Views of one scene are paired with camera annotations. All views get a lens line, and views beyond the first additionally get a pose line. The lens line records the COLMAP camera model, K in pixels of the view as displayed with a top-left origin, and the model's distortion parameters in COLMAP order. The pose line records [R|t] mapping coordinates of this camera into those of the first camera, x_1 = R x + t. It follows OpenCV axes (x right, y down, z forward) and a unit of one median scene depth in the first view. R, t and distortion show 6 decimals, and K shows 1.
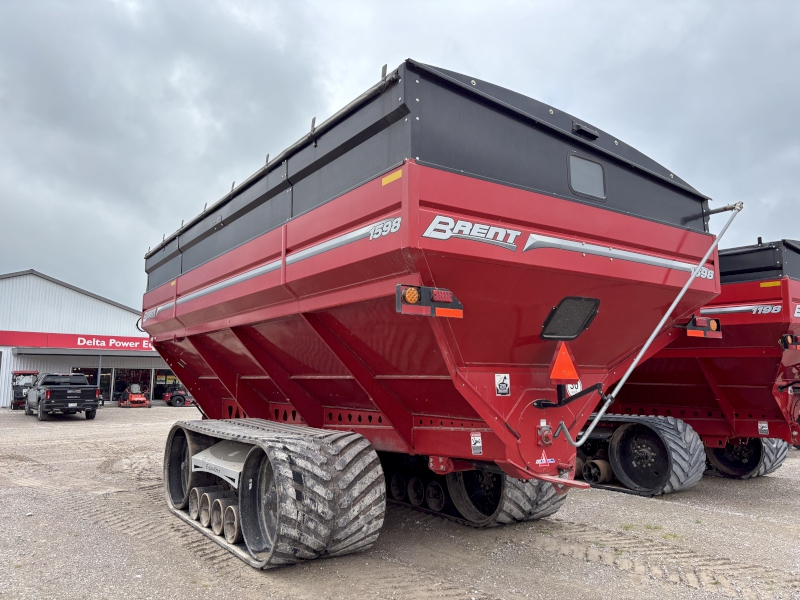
lens RADIAL K [[604.0, 0, 400.0], [0, 604.0, 300.0], [0, 0, 1]] dist [0.004500, 0.001898]
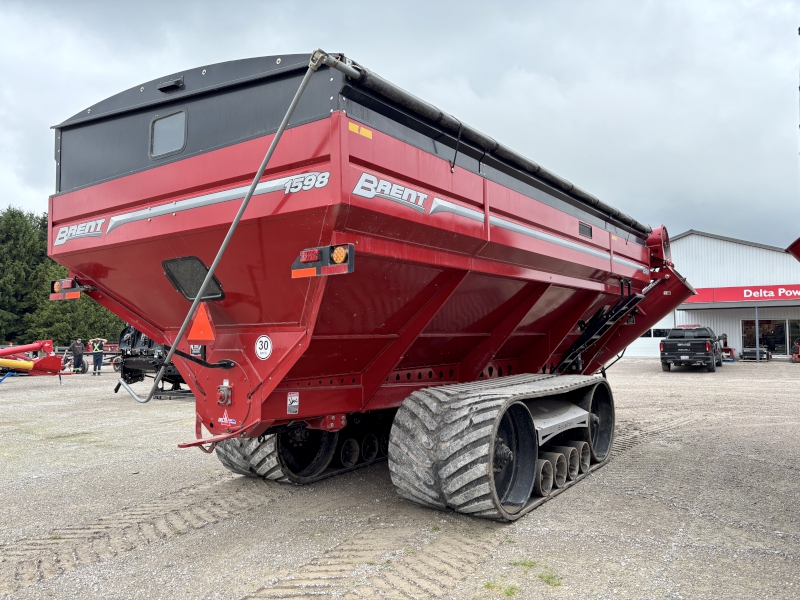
lens RADIAL K [[604.0, 0, 400.0], [0, 604.0, 300.0], [0, 0, 1]] dist [0.004500, 0.001898]
pose [[0.344029, -0.060047, -0.937037, 0.269887], [0.134018, 0.990876, -0.014293, 0.025257], [0.929346, -0.120663, 0.348937, 0.197360]]
